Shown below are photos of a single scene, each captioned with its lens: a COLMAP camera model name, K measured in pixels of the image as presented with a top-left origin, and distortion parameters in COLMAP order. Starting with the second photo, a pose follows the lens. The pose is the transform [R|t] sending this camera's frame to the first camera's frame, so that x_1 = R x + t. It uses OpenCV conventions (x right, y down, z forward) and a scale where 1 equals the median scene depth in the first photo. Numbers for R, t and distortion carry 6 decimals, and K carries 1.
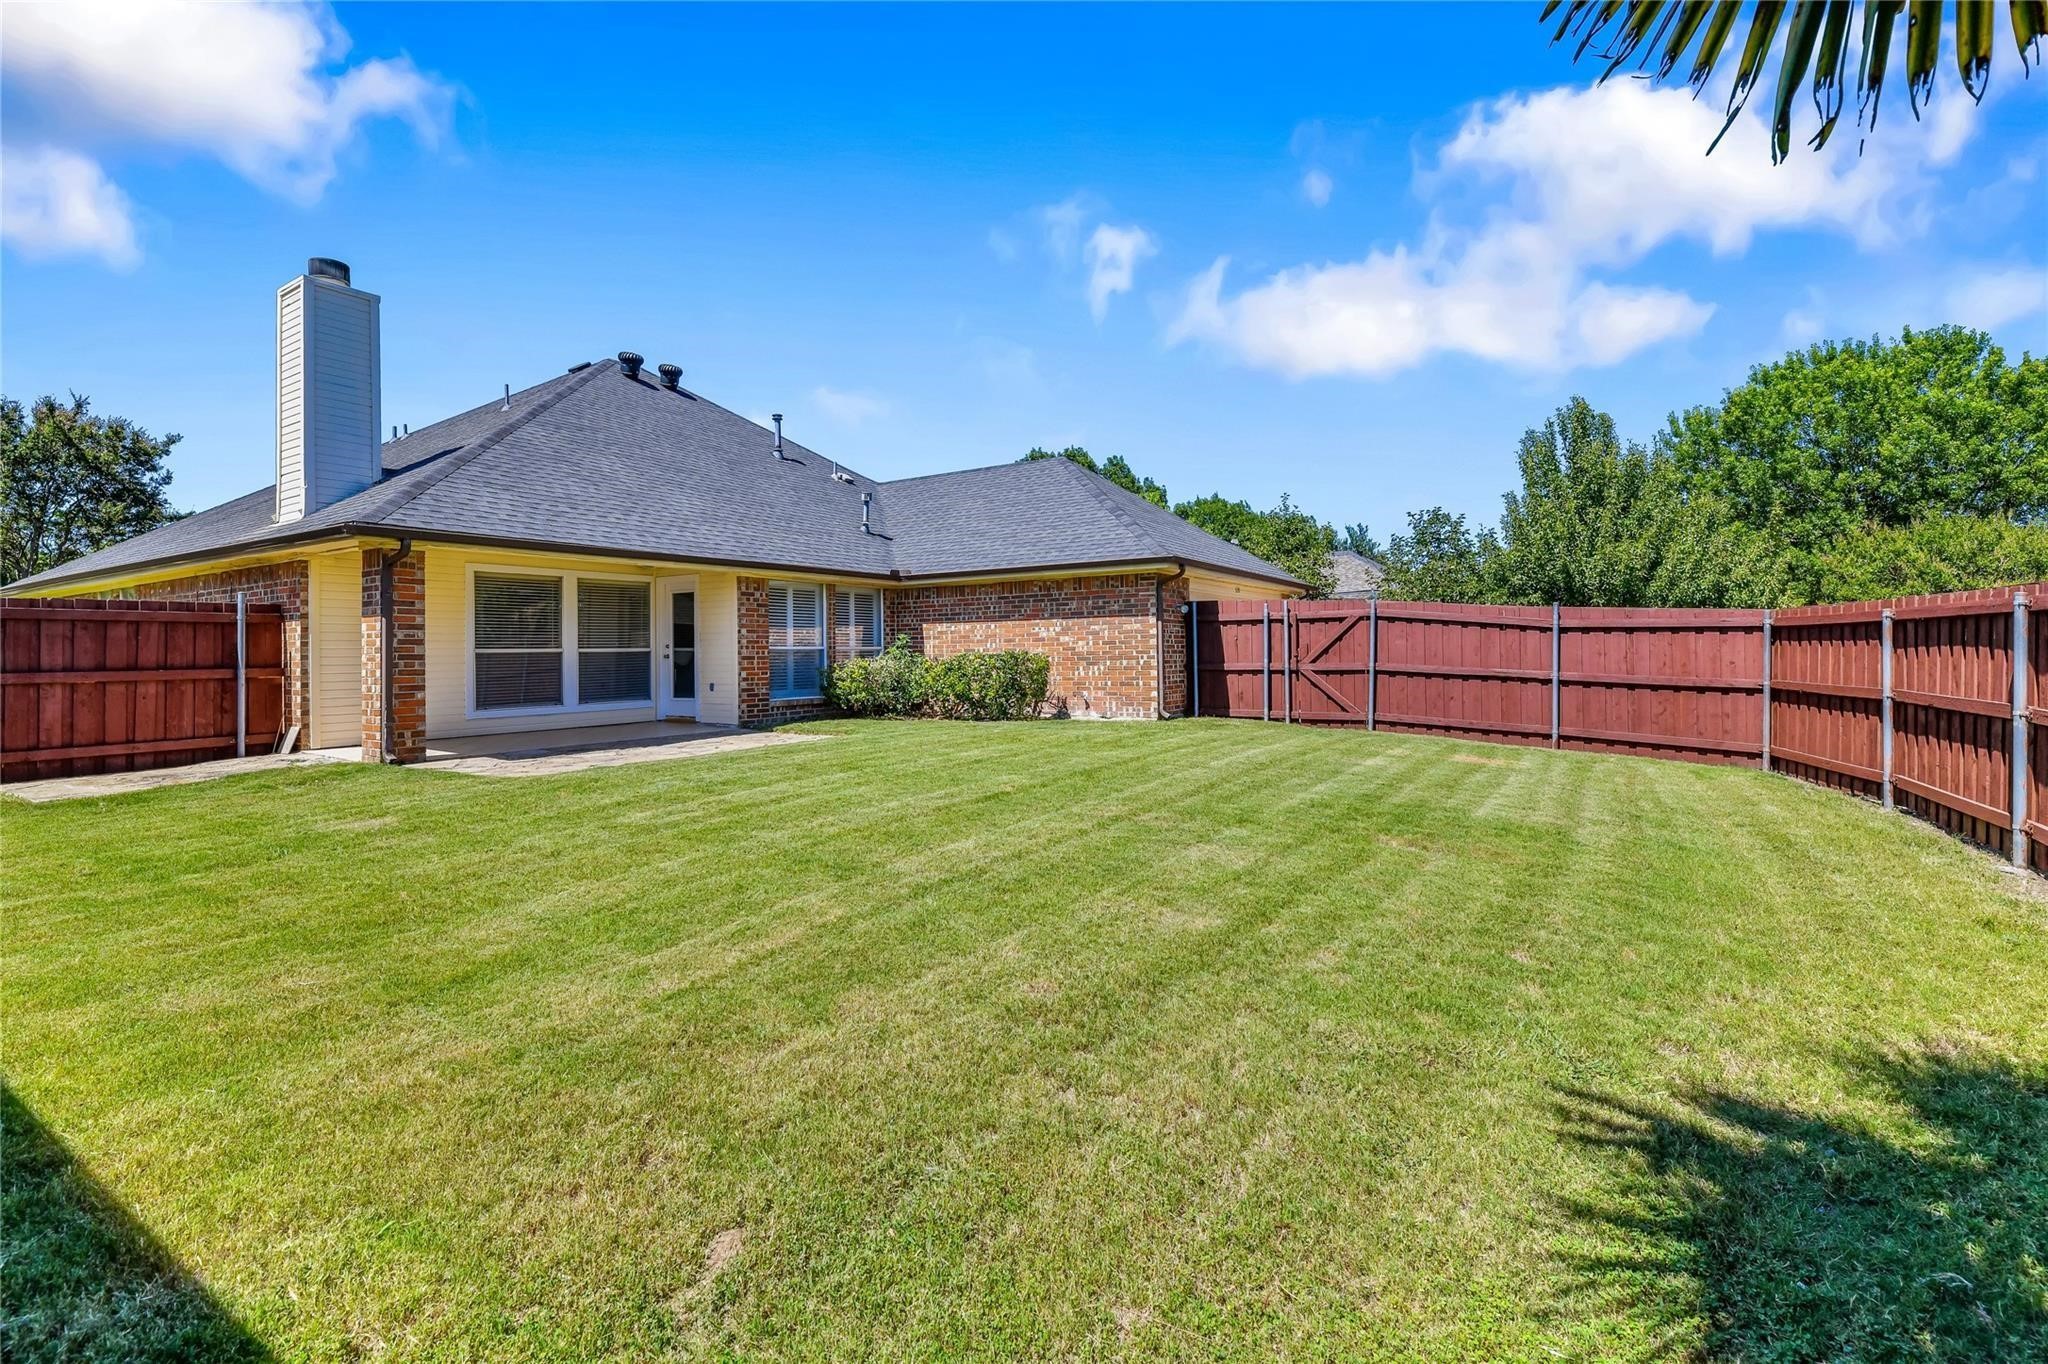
lens RADIAL K [[918.1, 0, 1032.6], [0, 918.1, 657.9], [0, 0, 1]] dist [0.000766, 0.000168]
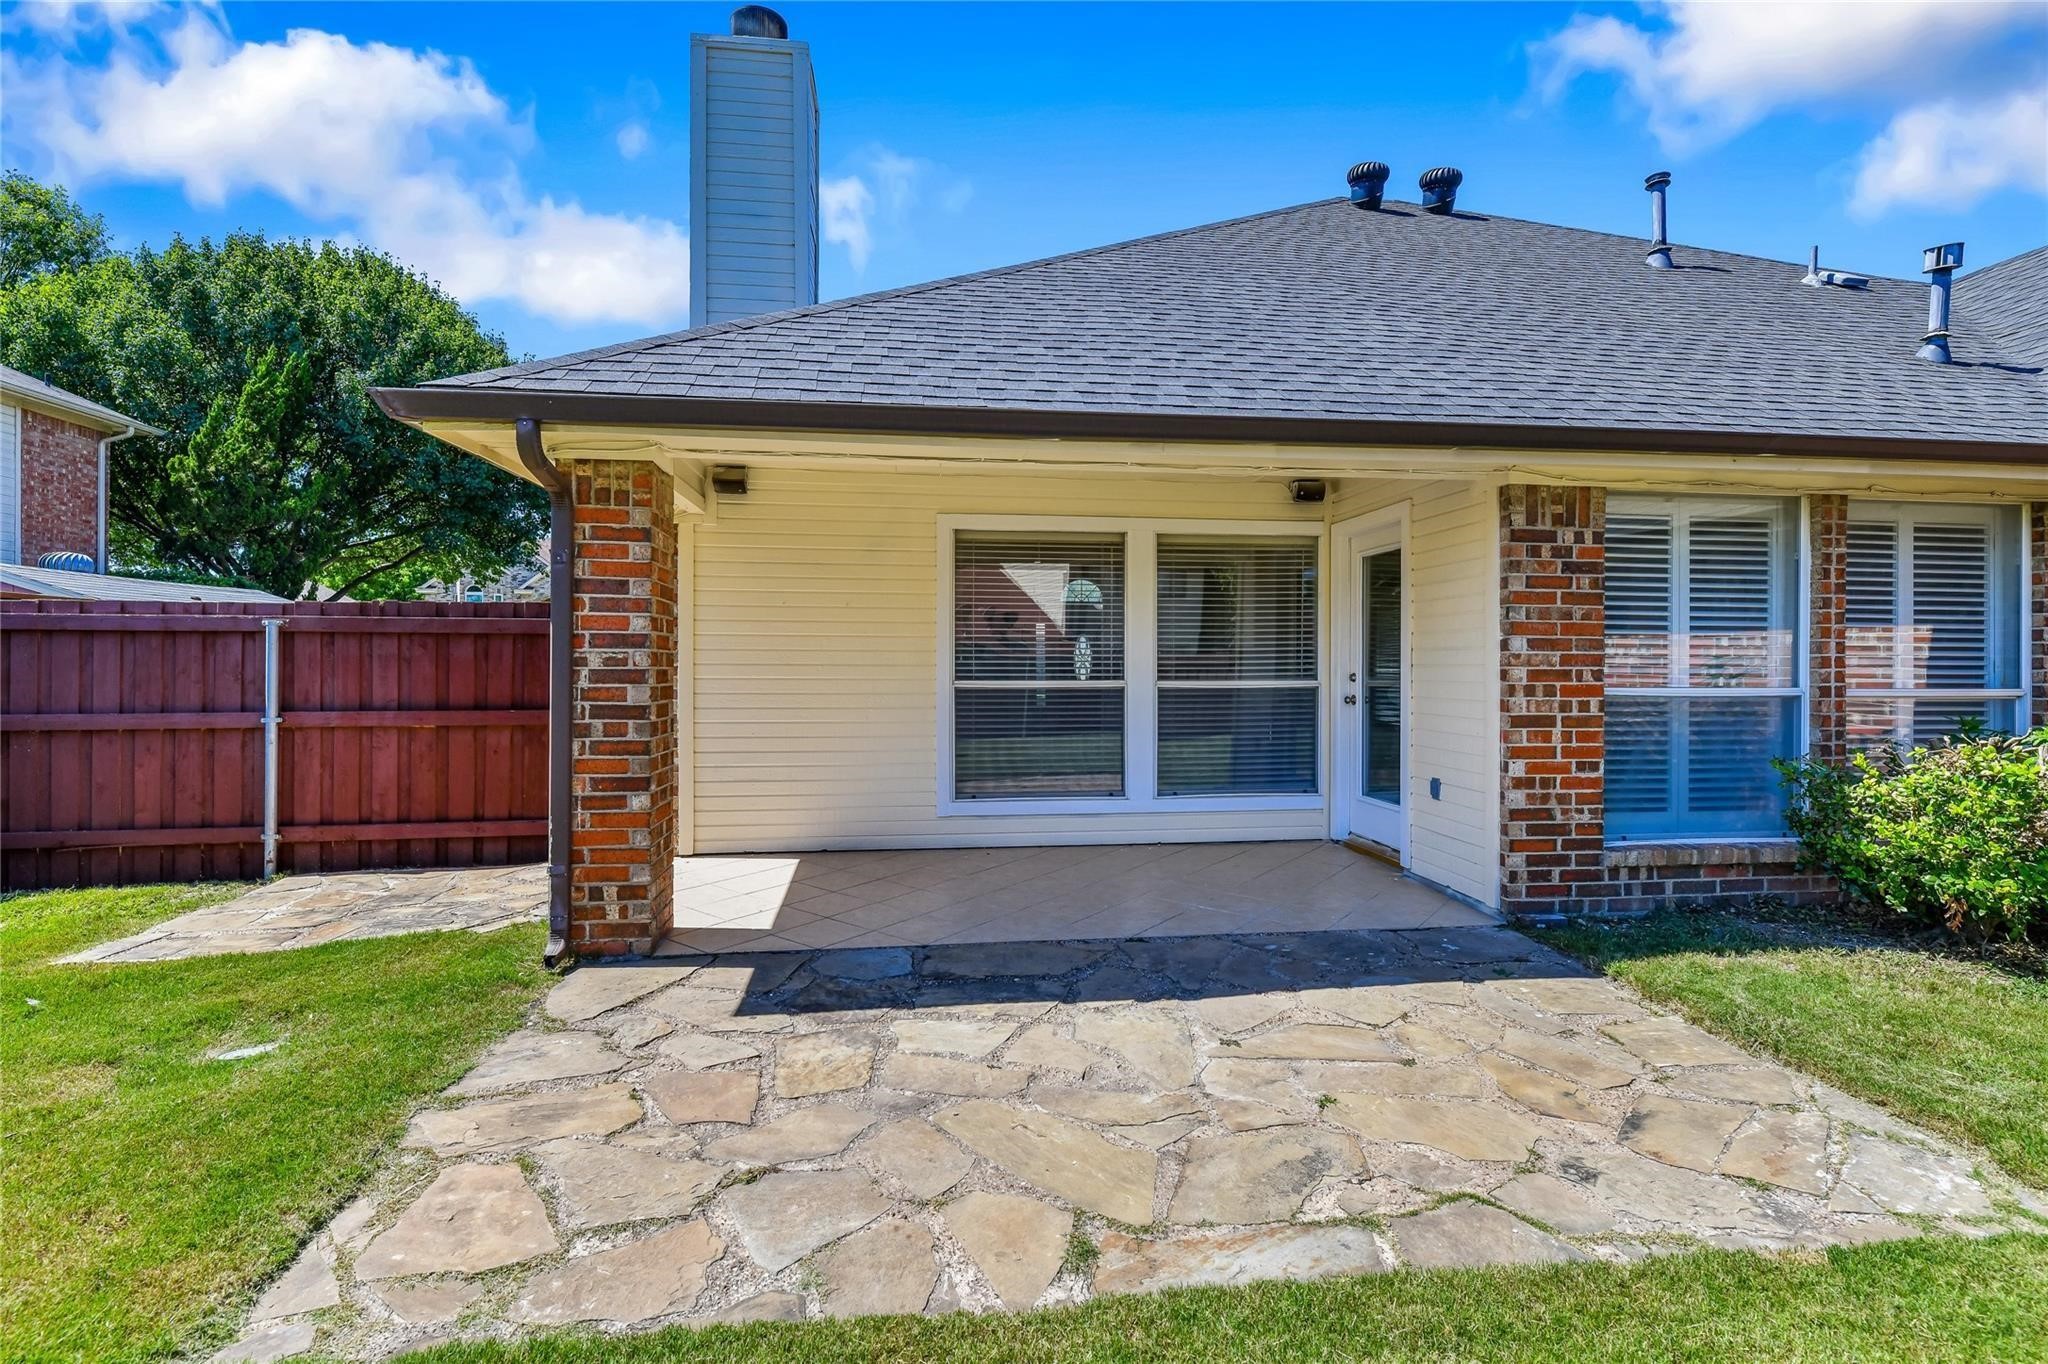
lens RADIAL K [[918.1, 0, 1032.6], [0, 918.1, 657.9], [0, 0, 1]] dist [0.000766, 0.000168]
pose [[0.638189, 0.008997, -0.769827, -0.196545], [-0.015510, 0.999879, -0.001172, -0.024480], [0.769724, 0.012688, 0.638251, 0.759457]]
